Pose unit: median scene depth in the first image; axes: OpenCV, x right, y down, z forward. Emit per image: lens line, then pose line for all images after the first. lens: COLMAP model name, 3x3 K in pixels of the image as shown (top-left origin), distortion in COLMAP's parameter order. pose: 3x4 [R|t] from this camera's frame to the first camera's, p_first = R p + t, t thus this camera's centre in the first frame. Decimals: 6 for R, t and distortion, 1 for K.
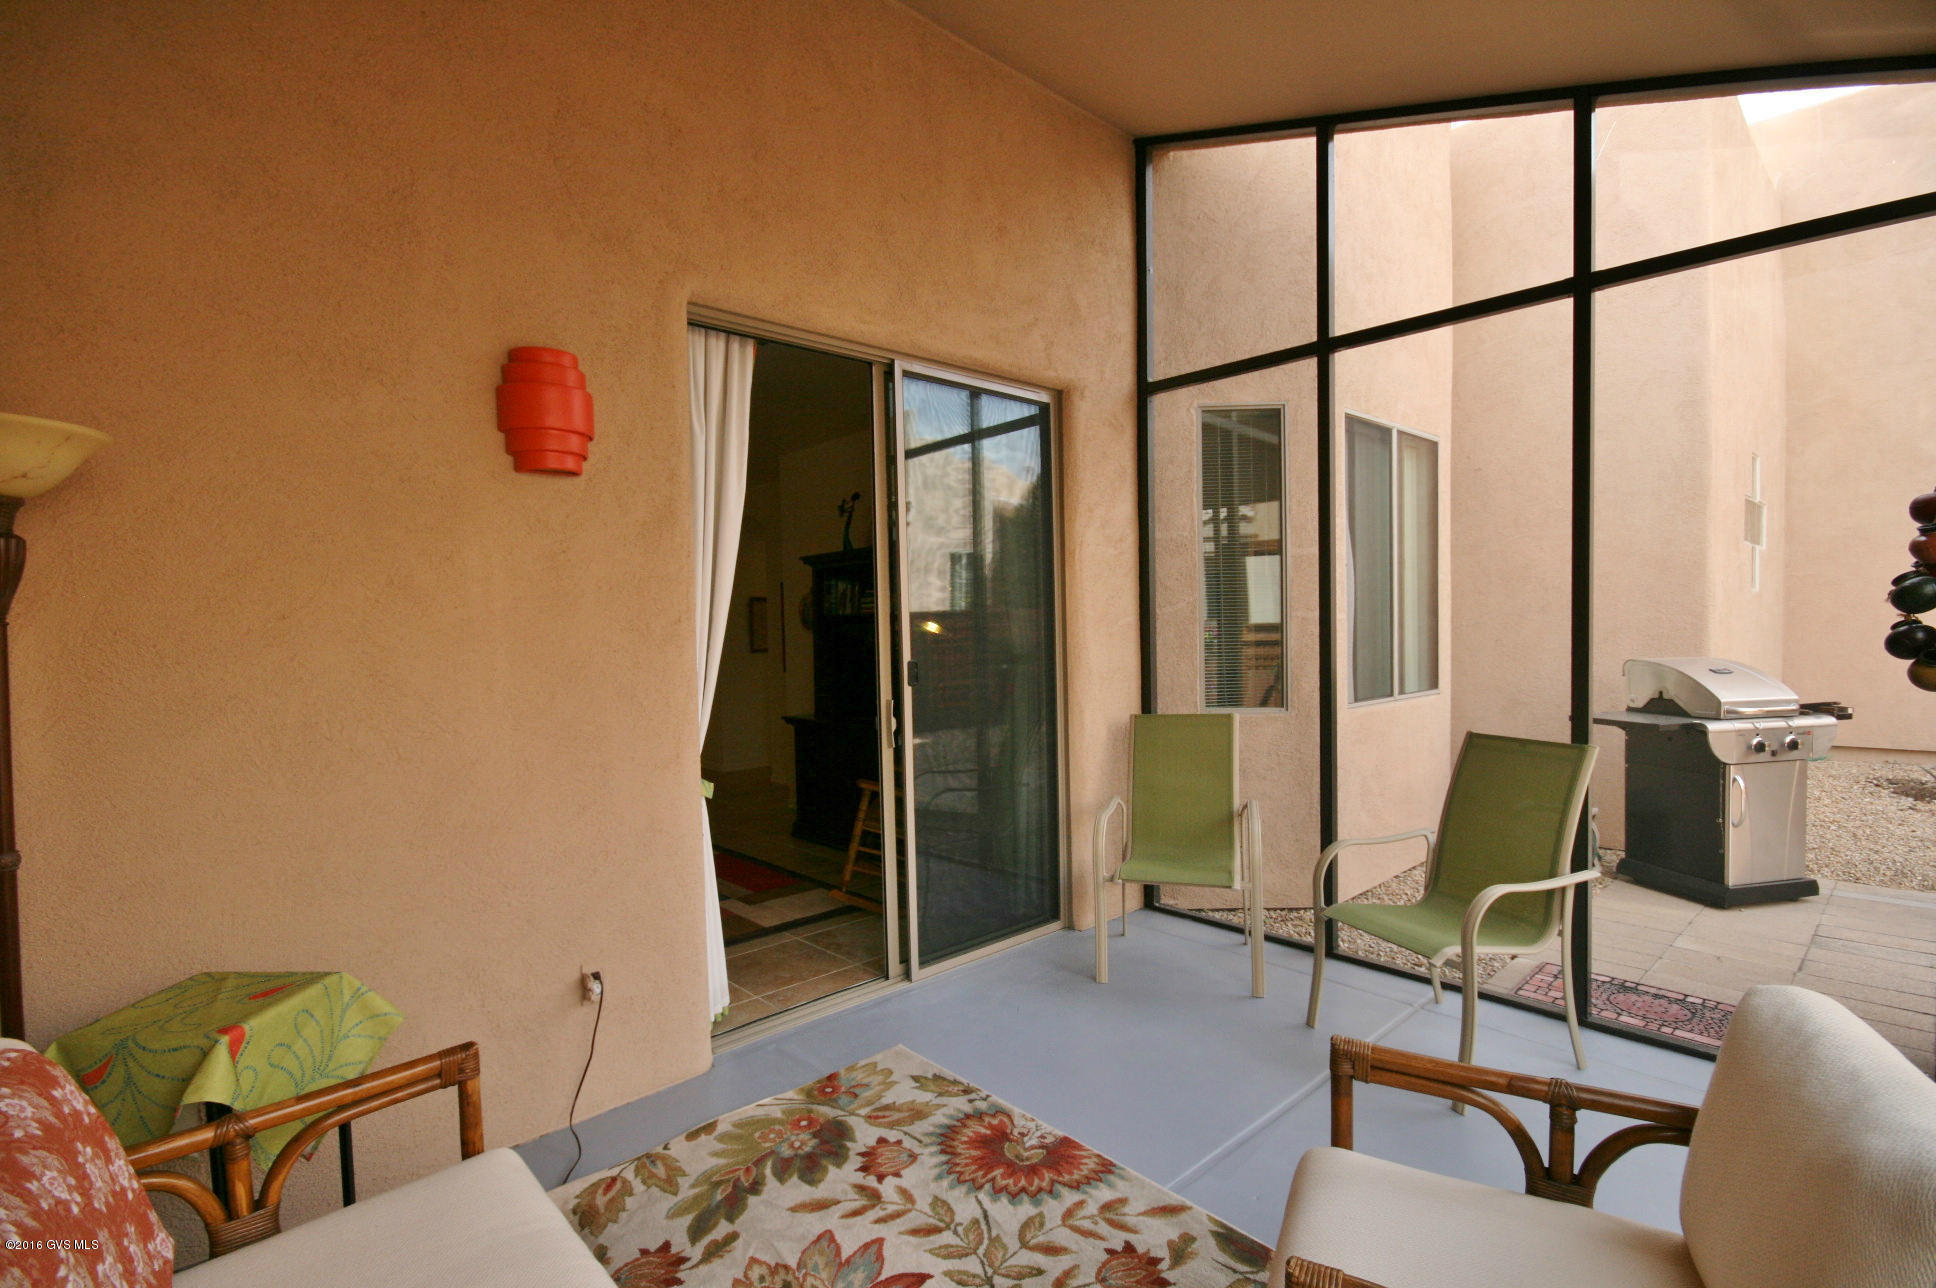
lens RADIAL K [[893.3, 0, 966.0], [0, 893.3, 646.0], [0, 0, 1]] dist [0.000491, 0.000109]
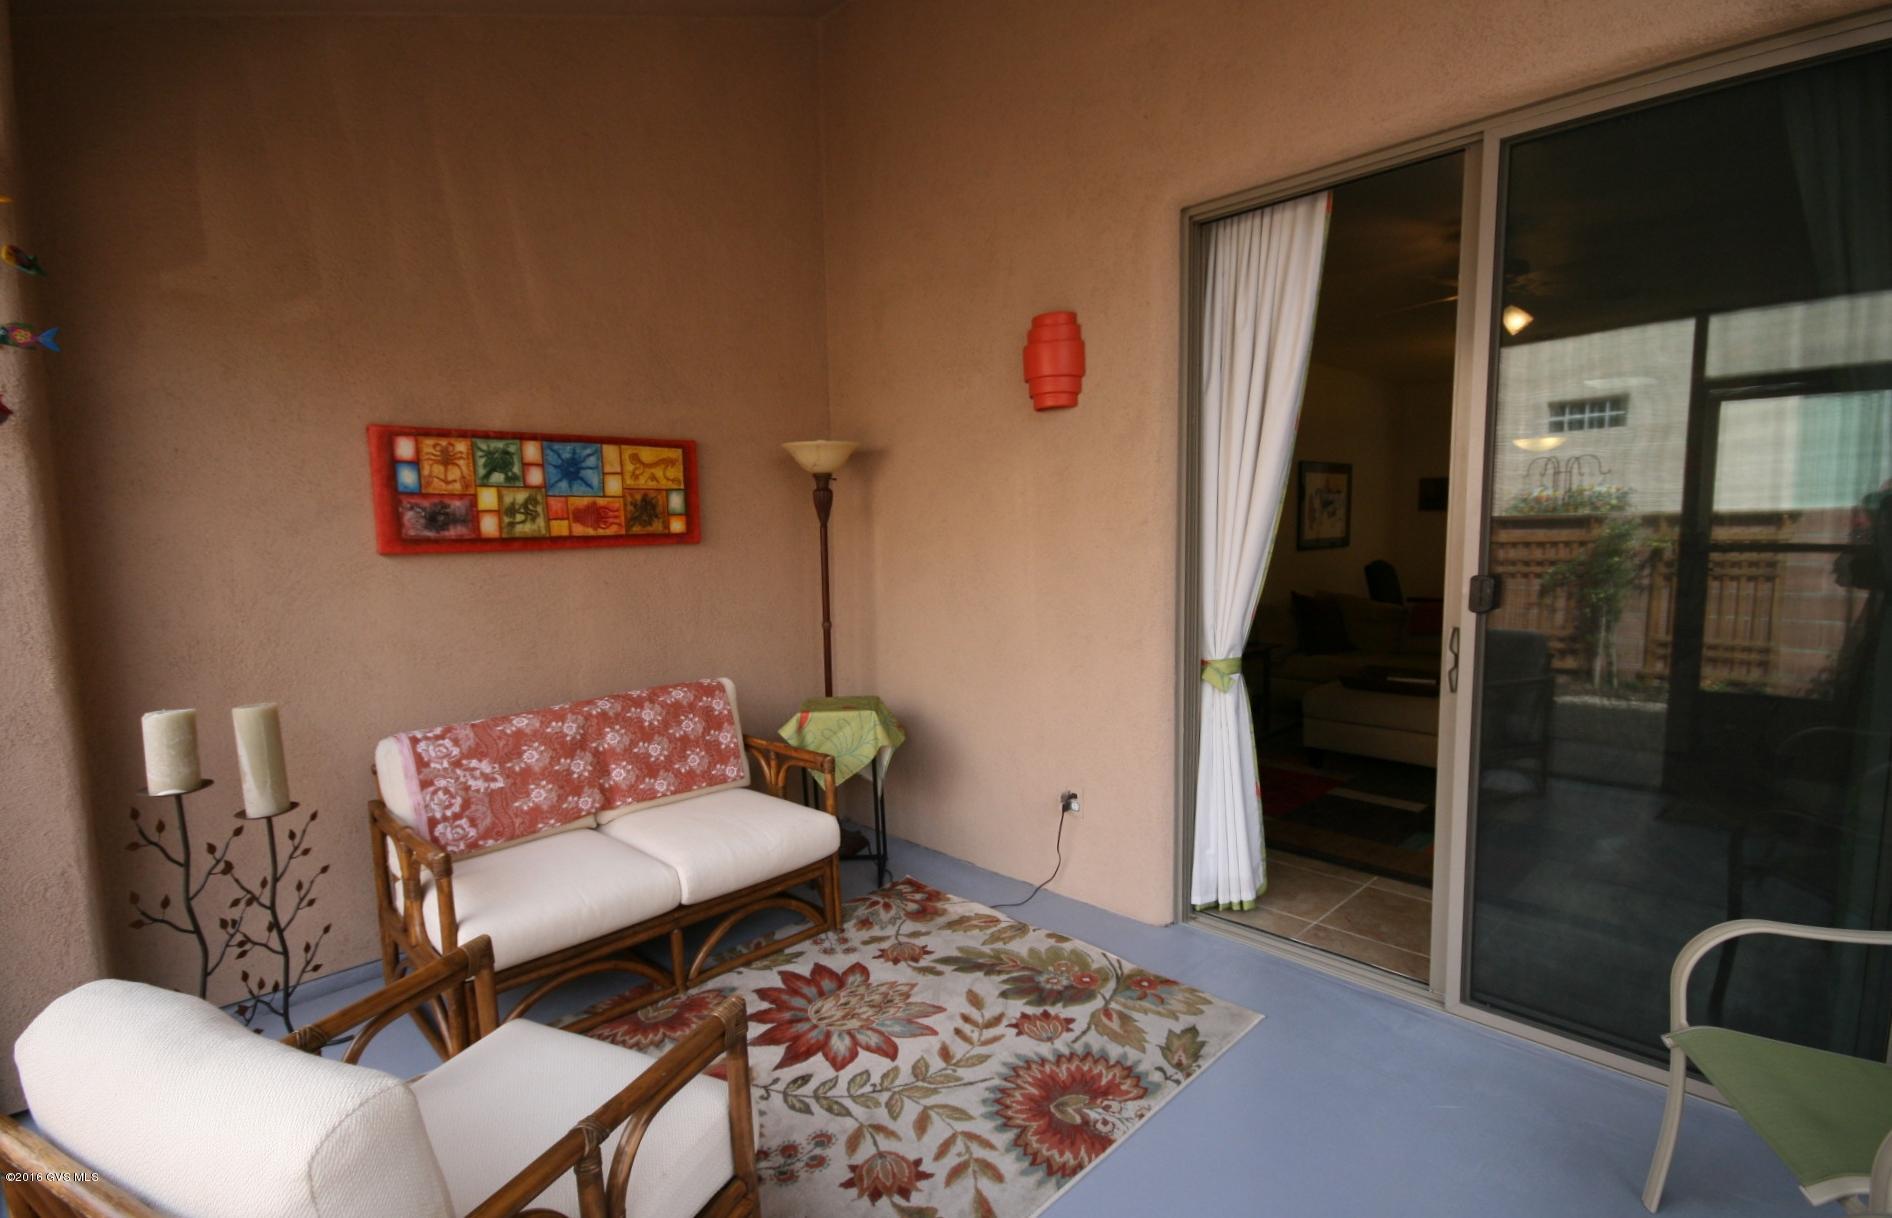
lens RADIAL K [[906.6, 0, 943.9], [0, 906.6, 616.4], [0, 0, 1]] dist [-0.000722, -0.000092]
pose [[0.031738, 0.123223, -0.991871, 0.973073], [-0.000041, 0.992372, 0.123283, -0.061488], [0.999496, -0.003872, 0.031501, 0.872444]]
